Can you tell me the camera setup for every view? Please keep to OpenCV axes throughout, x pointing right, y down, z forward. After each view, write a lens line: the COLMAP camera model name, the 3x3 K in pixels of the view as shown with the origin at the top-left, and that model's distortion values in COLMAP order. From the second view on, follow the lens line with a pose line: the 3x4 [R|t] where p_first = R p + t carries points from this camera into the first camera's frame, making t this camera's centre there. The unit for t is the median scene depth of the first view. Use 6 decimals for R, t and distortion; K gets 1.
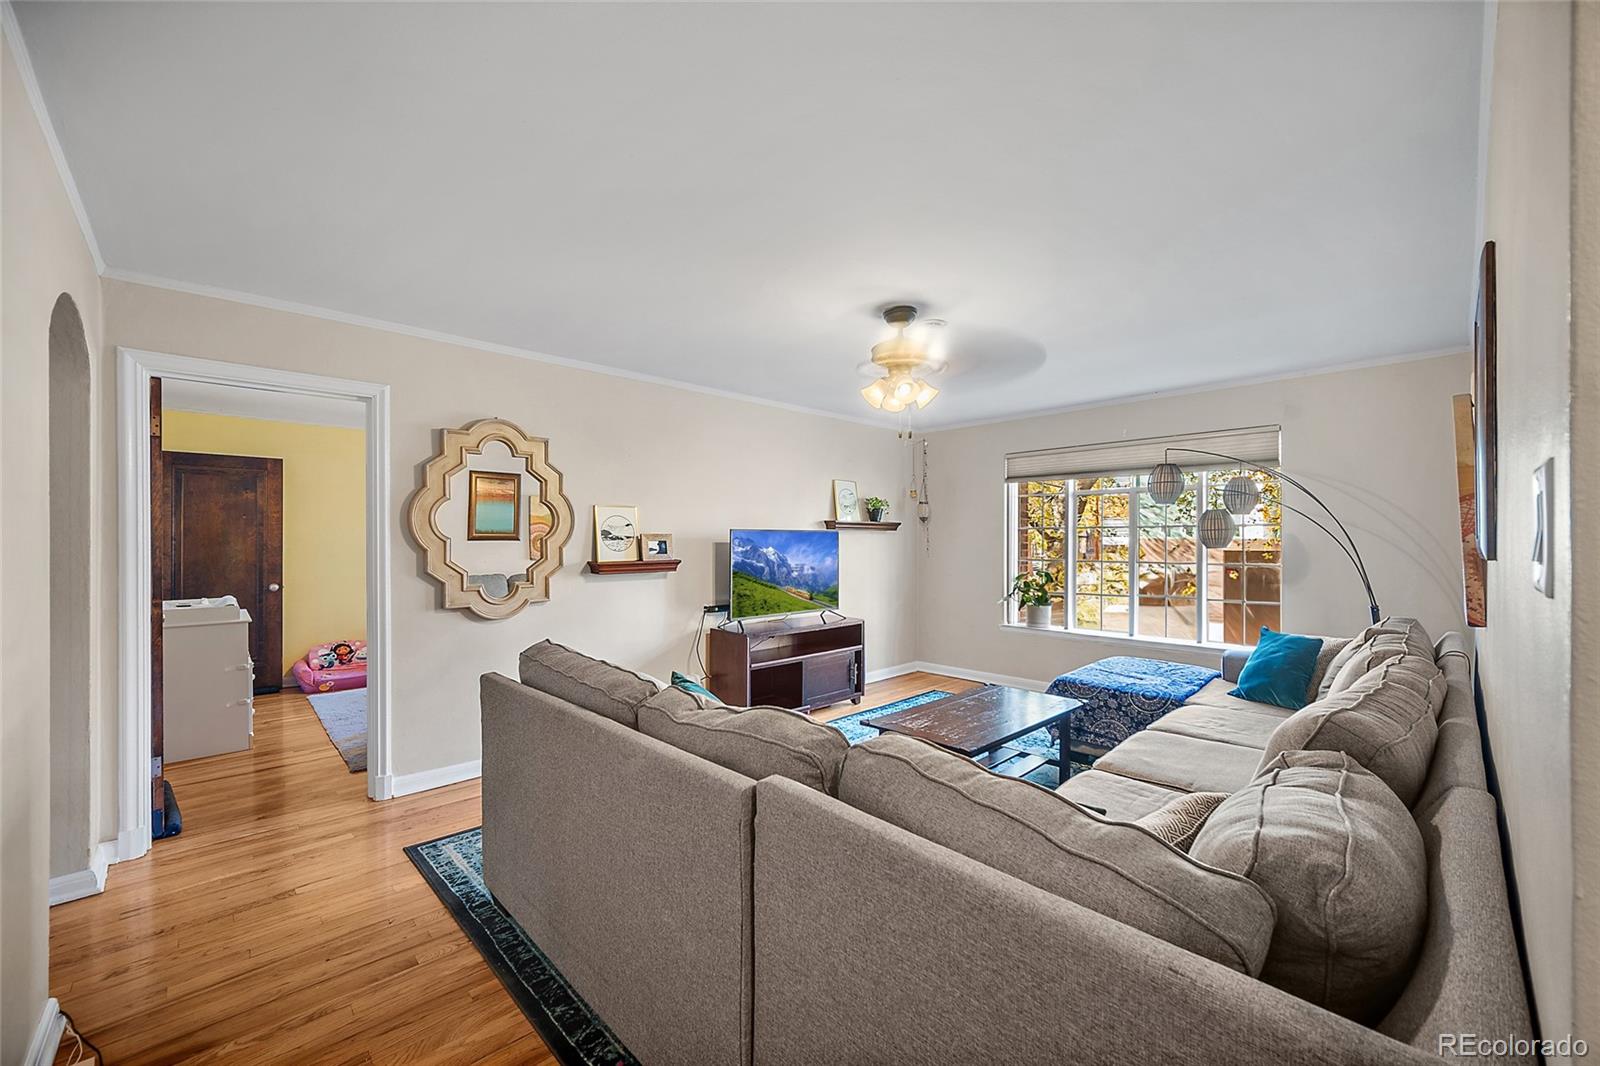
lens RADIAL K [[632.7, 0, 792.2], [0, 632.7, 533.2], [0, 0, 1]] dist [-0.000107, -0.000054]
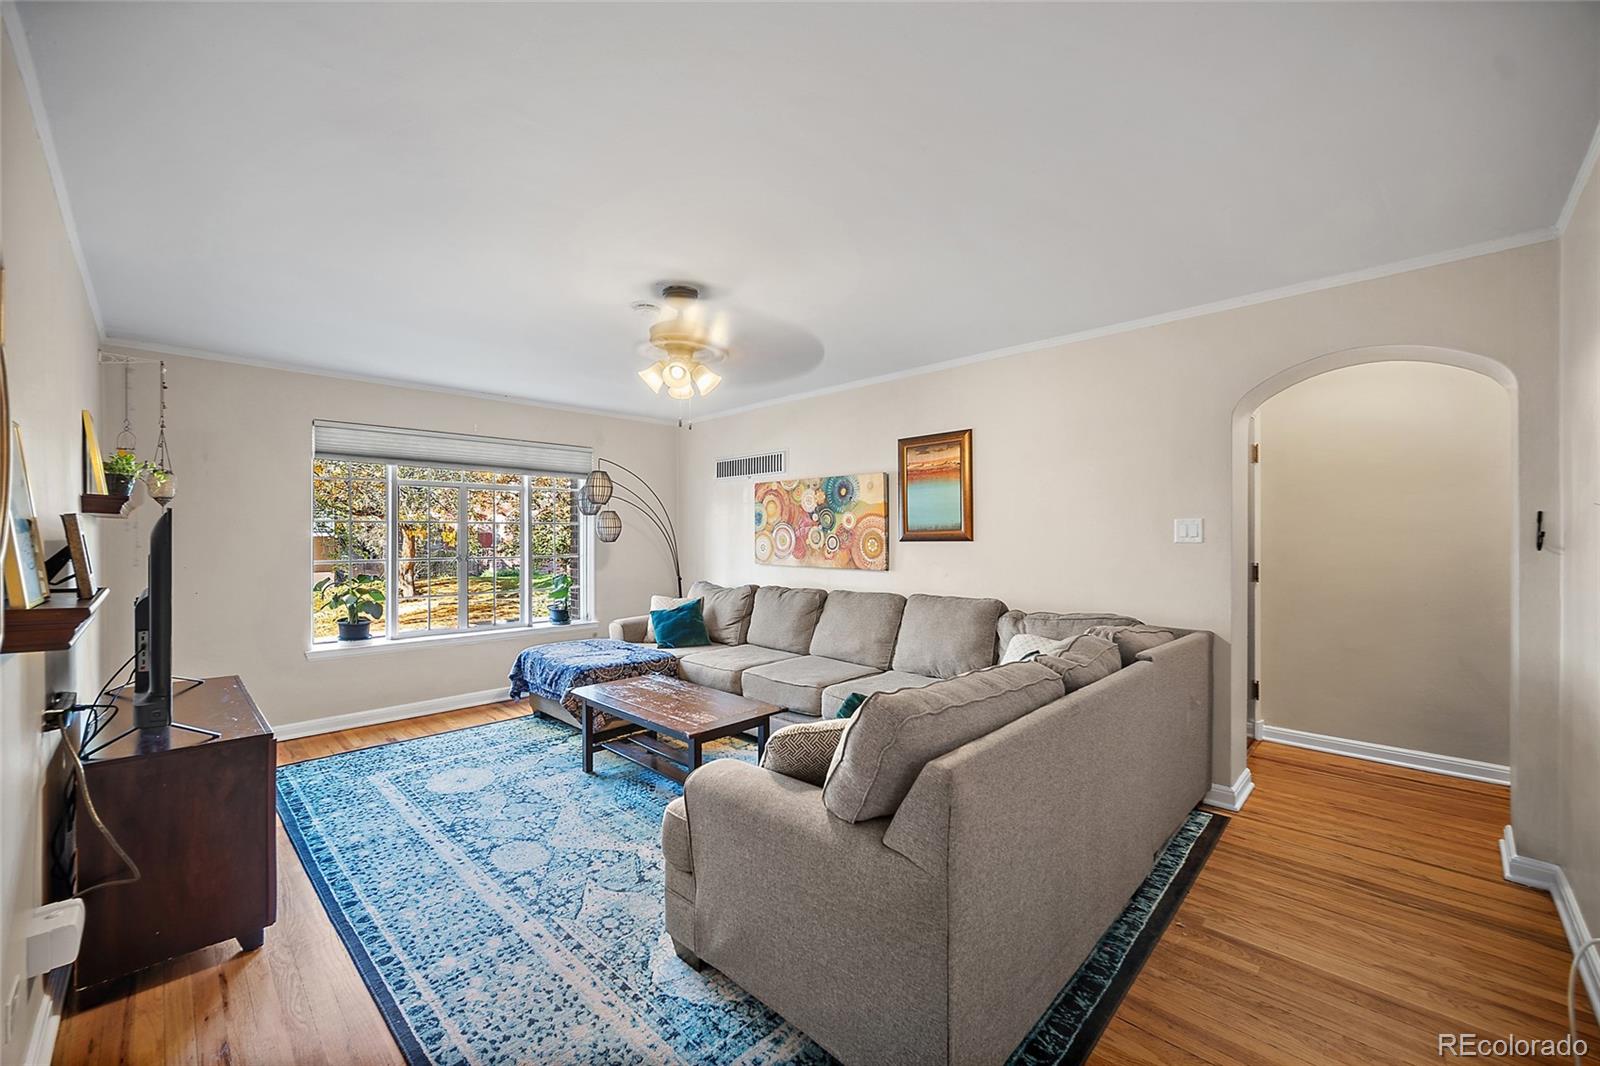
lens RADIAL K [[632.7, 0, 791.9], [0, 632.7, 537.6], [0, 0, 1]] dist [-0.000107, -0.000054]
pose [[-0.030648, -0.009332, 0.999487, -0.921672], [-0.006569, 0.999937, 0.009134, 0.004975], [-0.999509, -0.006286, -0.030707, 1.020365]]
